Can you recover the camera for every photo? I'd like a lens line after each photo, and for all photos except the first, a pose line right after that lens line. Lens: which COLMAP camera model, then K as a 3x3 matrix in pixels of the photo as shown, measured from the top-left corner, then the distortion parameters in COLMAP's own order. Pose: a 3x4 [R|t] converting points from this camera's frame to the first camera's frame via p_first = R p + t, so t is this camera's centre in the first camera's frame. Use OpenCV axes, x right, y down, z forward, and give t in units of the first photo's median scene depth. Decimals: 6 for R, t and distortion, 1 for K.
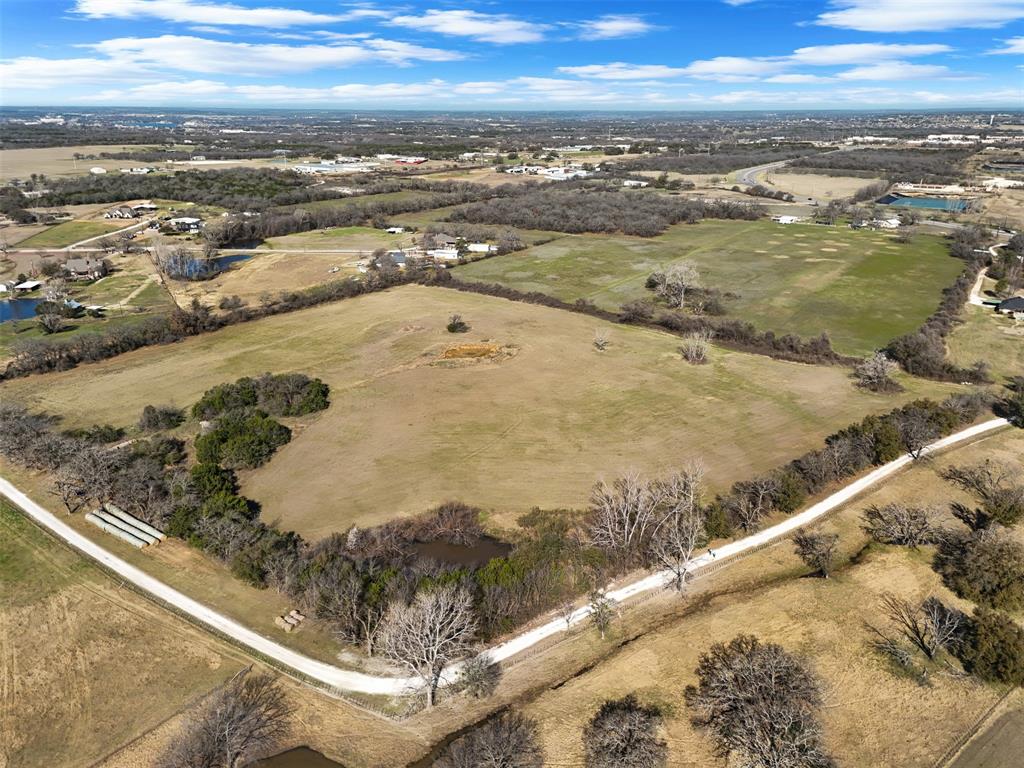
lens RADIAL K [[749.9, 0, 510.0], [0, 749.9, 383.5], [0, 0, 1]] dist [0.073413, -0.068568]
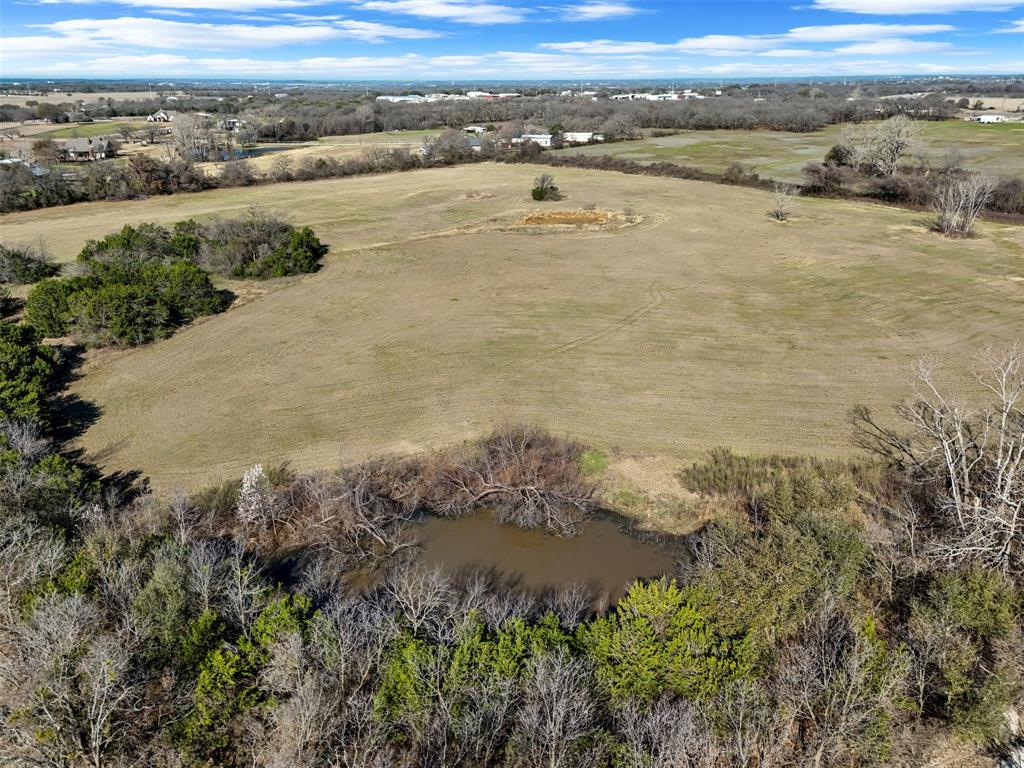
lens RADIAL K [[749.9, 0, 510.0], [0, 749.9, 383.5], [0, 0, 1]] dist [0.073413, -0.068568]
pose [[0.992749, 0.041224, -0.112920, -0.028468], [-0.037609, 0.998715, 0.033964, 0.094273], [0.114175, -0.029471, 0.993023, 0.456110]]
